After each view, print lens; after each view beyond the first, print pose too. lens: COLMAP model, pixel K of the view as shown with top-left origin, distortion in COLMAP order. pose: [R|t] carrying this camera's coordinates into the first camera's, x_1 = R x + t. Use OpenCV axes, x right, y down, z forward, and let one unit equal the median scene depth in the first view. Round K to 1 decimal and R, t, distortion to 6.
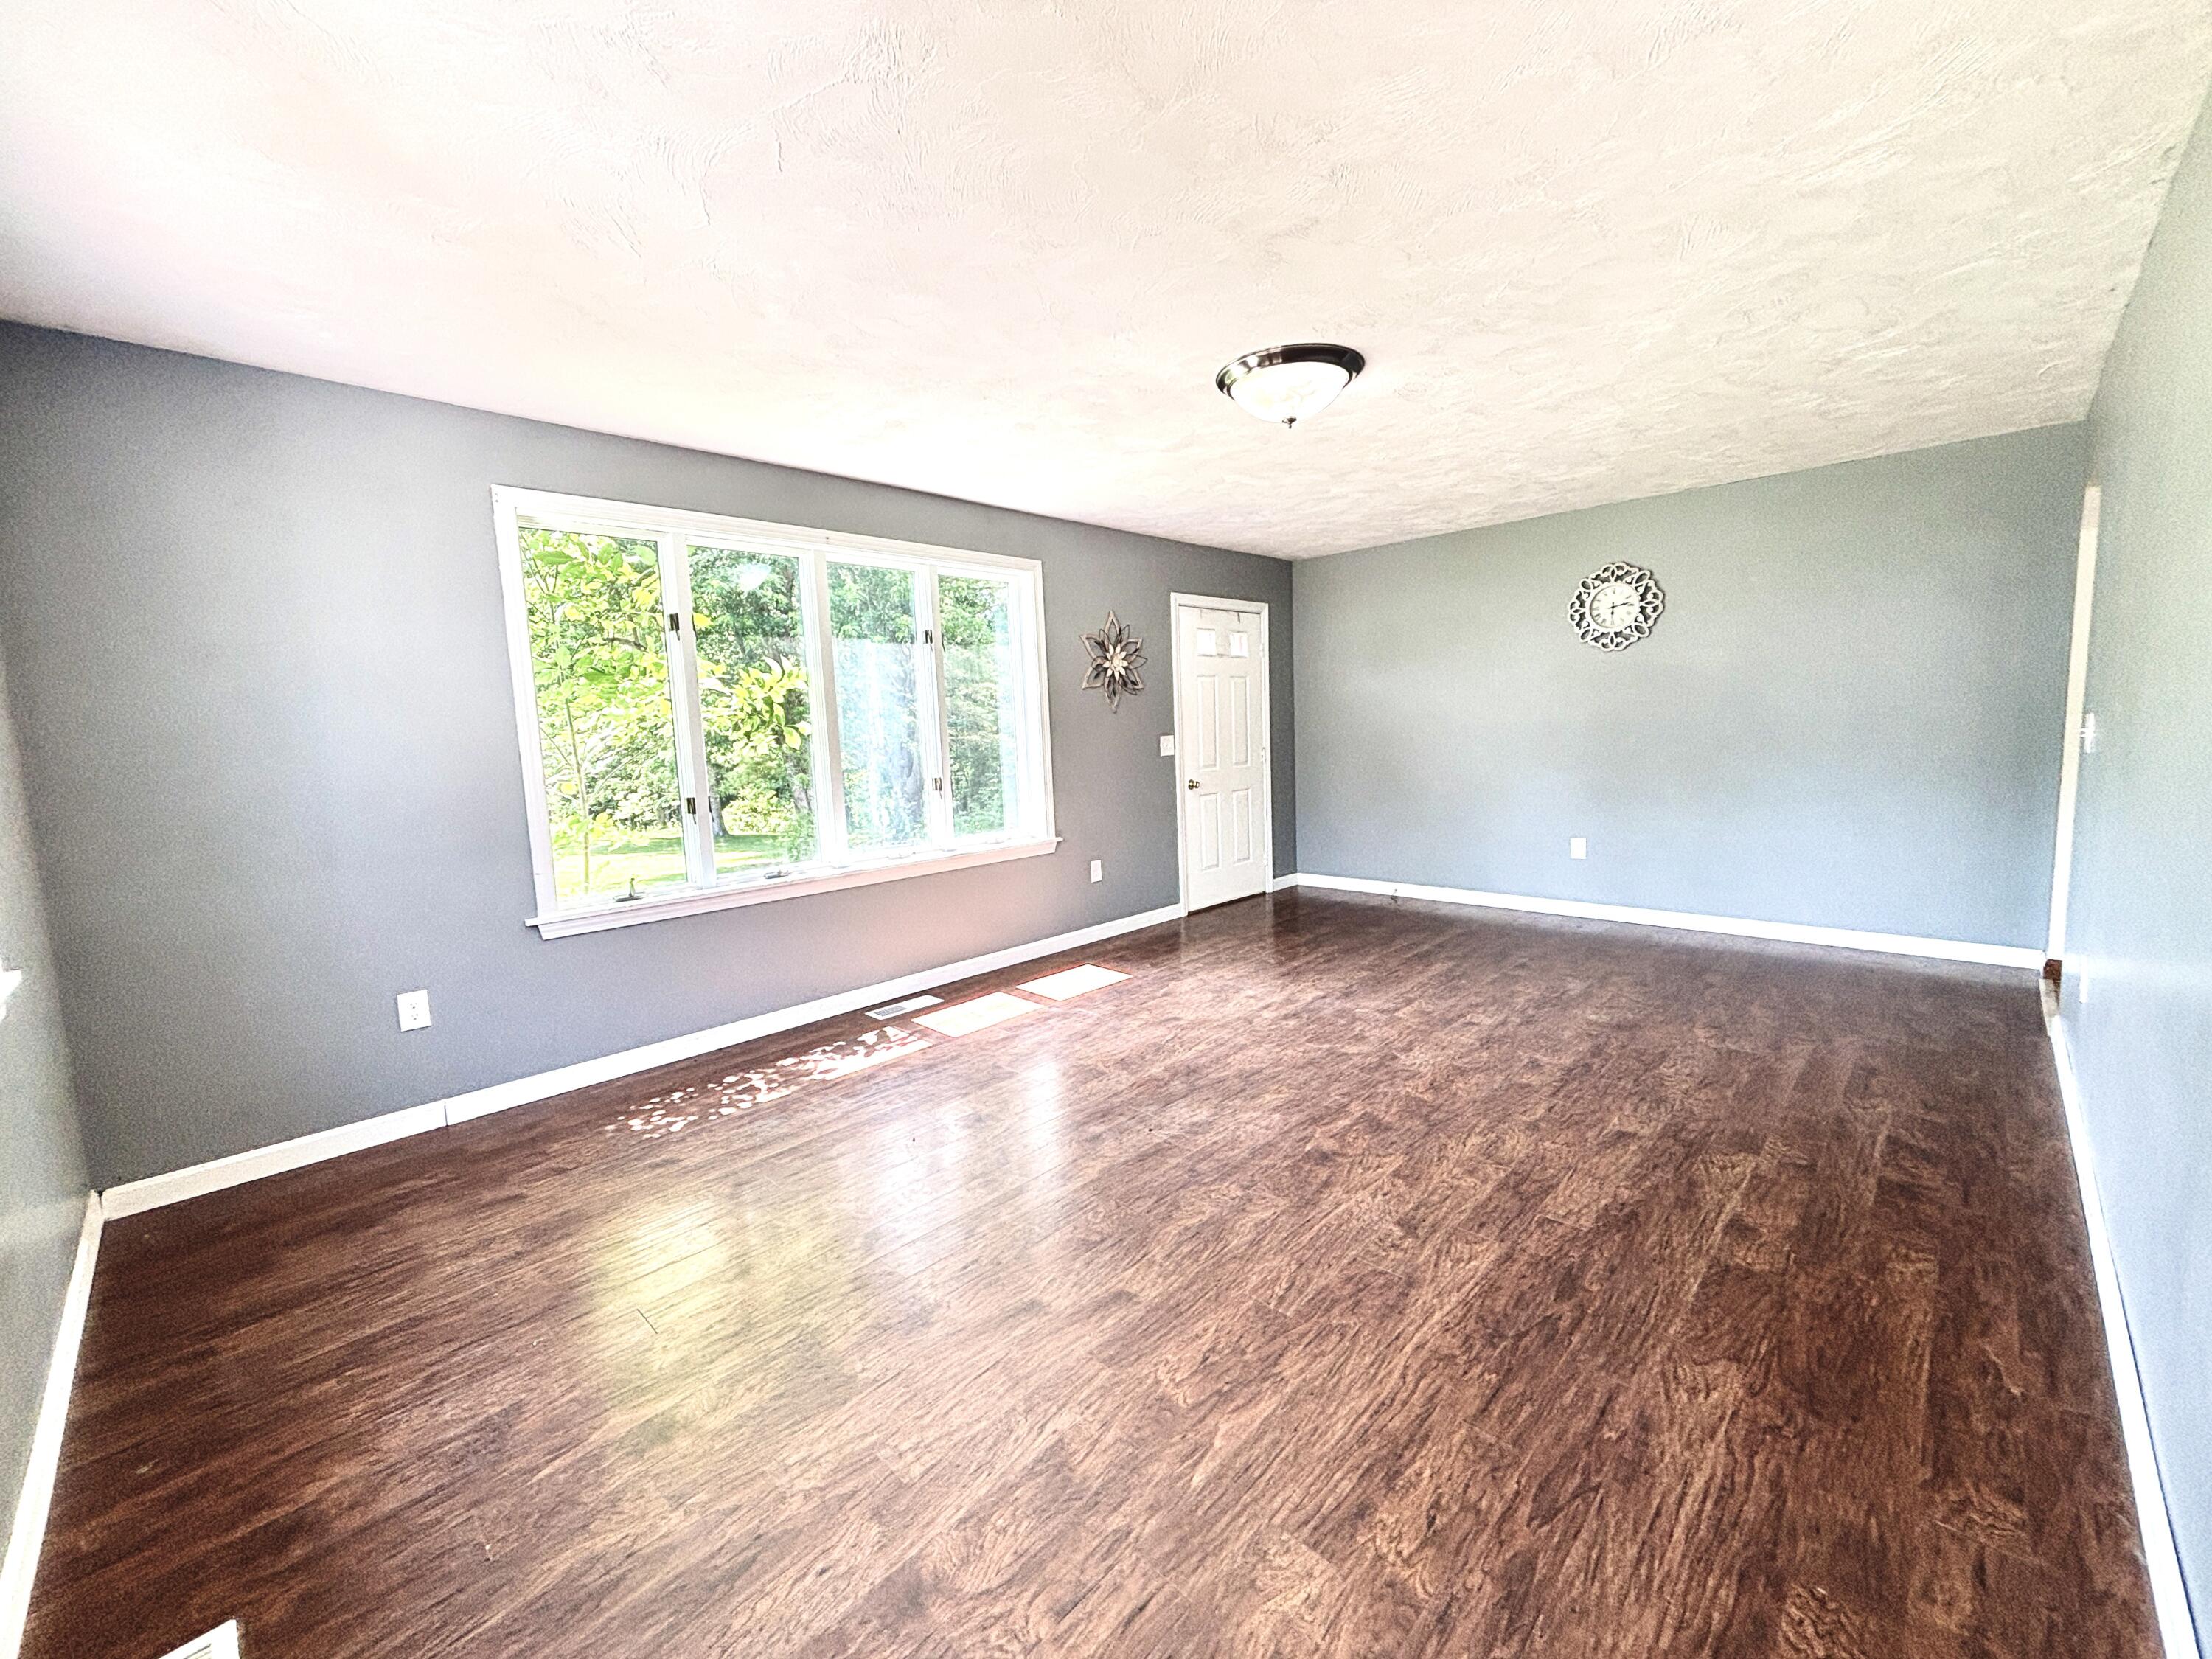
lens RADIAL K [[895.8, 0, 1106.0], [0, 895.8, 829.5], [0, 0, 1]] dist [0.008931, -0.000141]
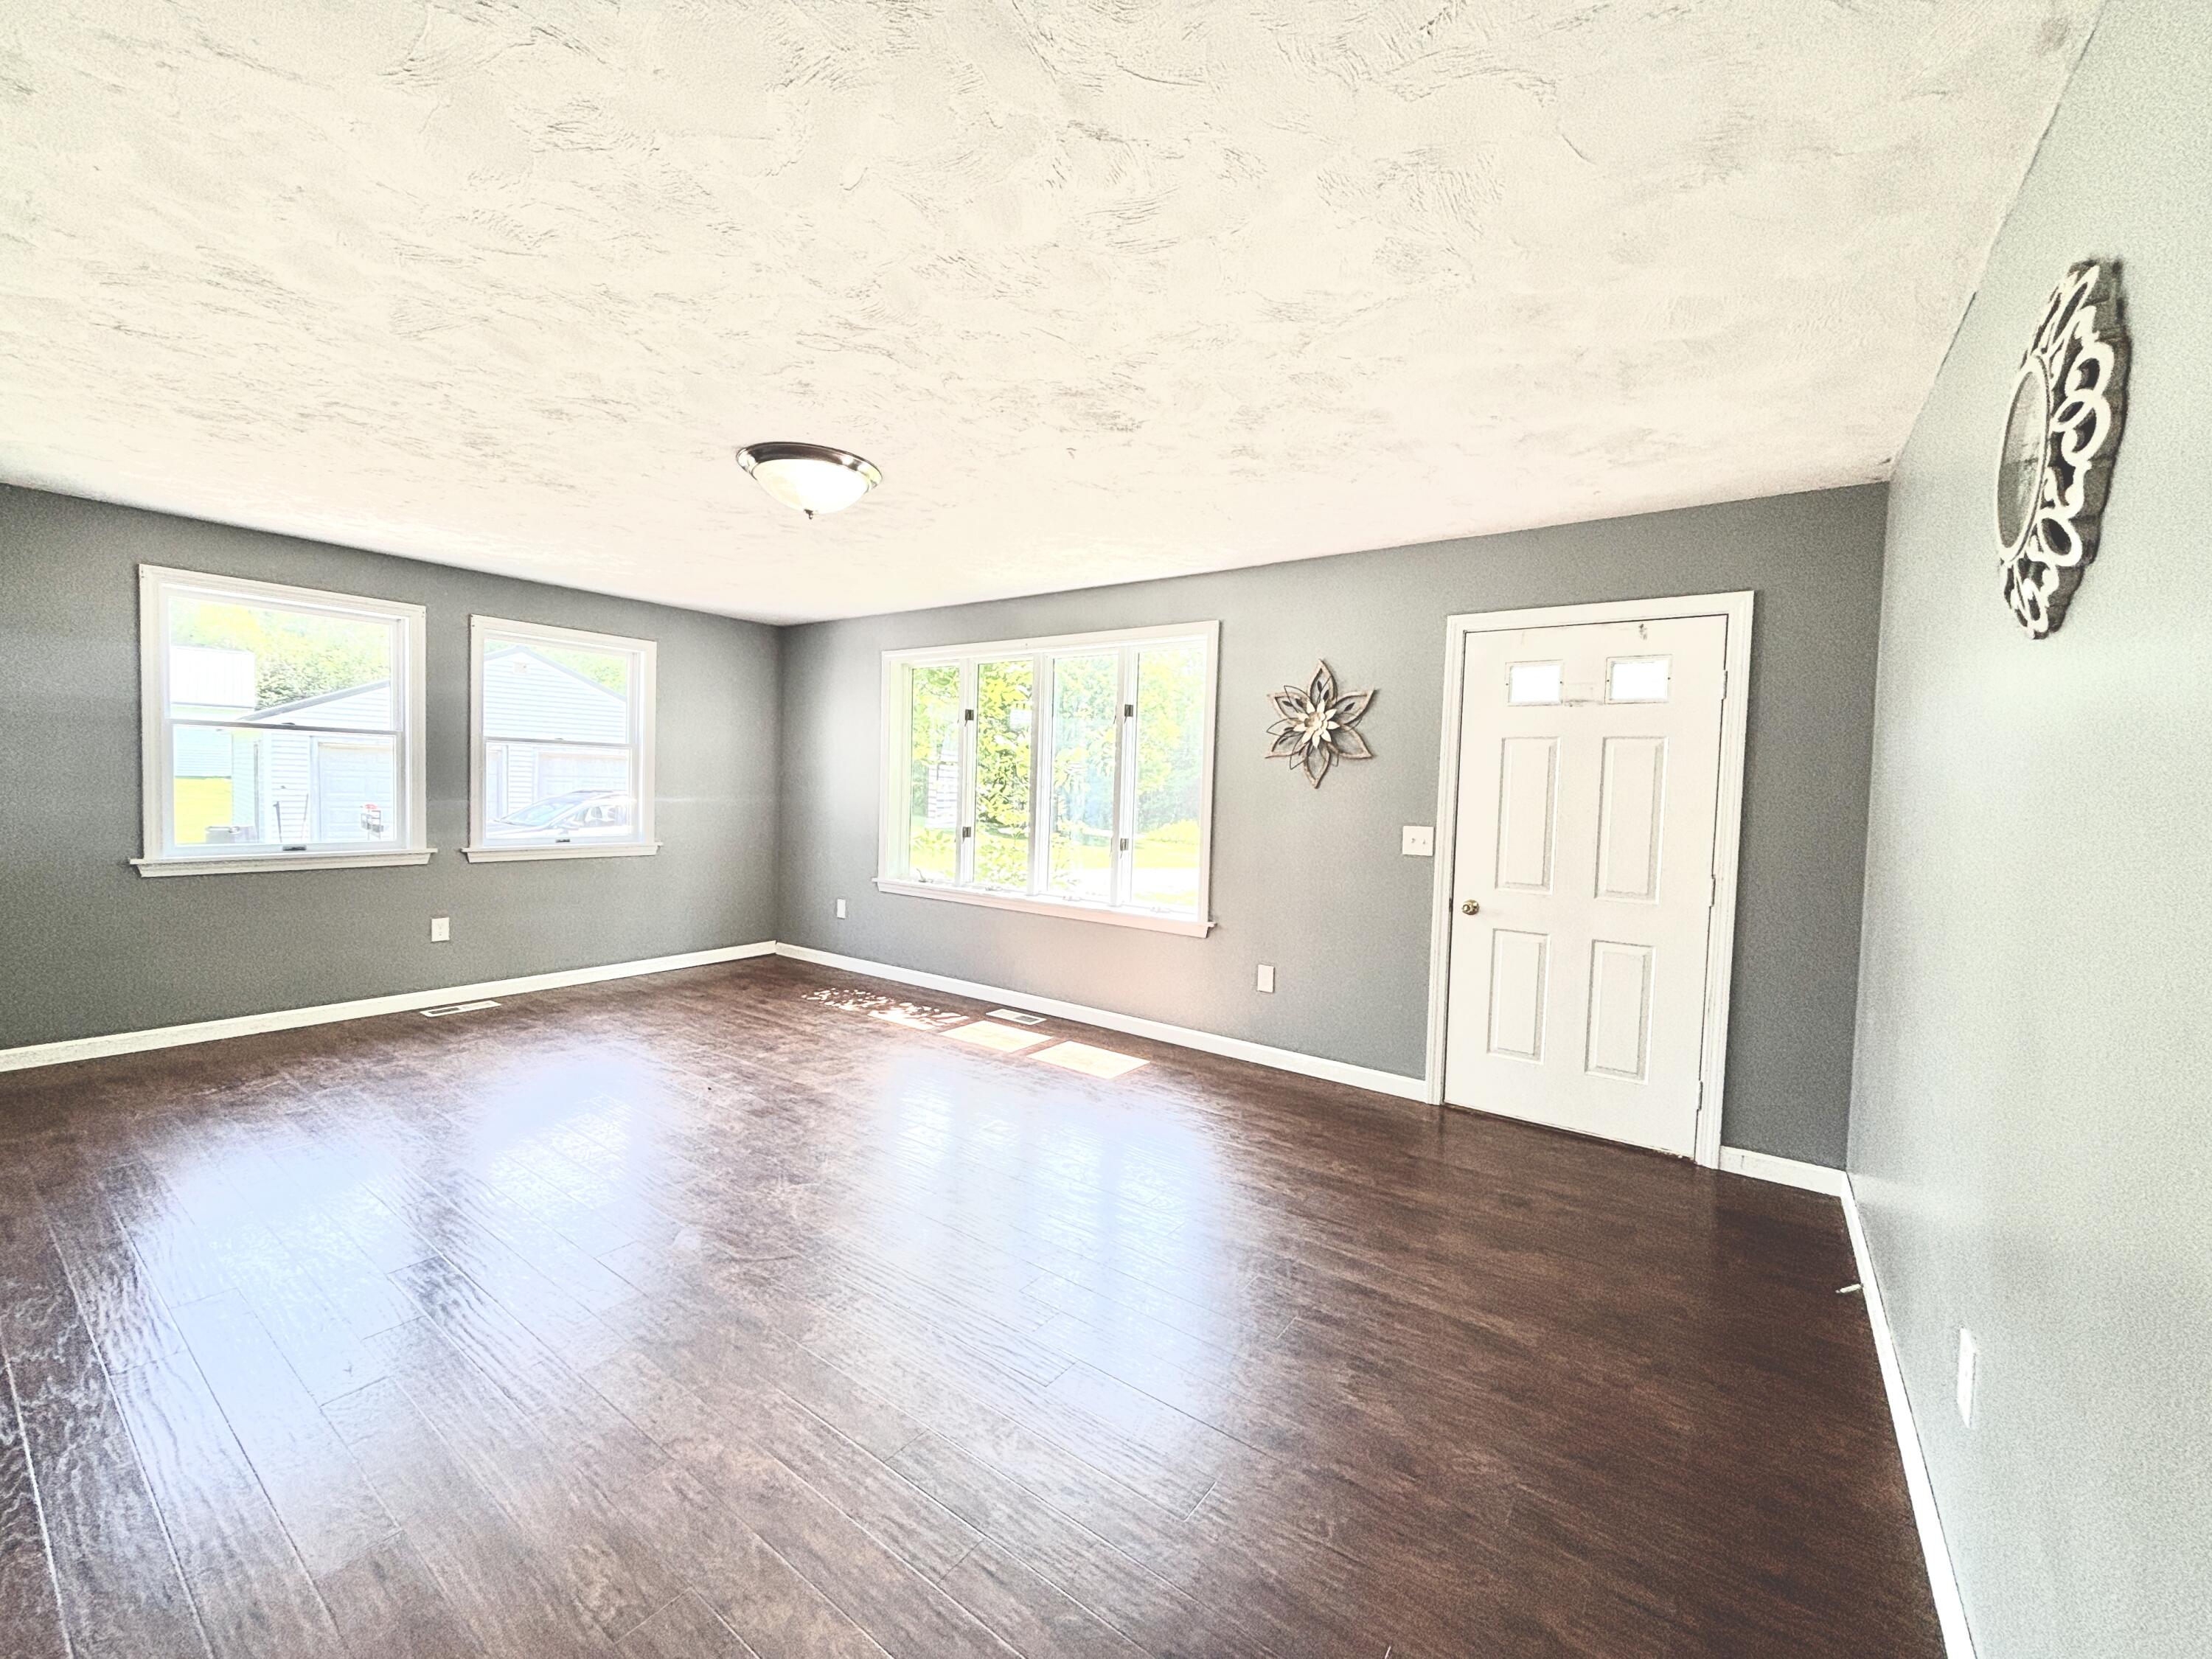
lens RADIAL K [[895.8, 0, 1106.0], [0, 895.8, 829.5], [0, 0, 1]] dist [0.008931, -0.000141]
pose [[0.140671, 0.089415, -0.986010, 0.805152], [-0.154487, 0.985697, 0.067346, -0.126649], [0.977929, 0.142852, 0.152473, 0.753827]]
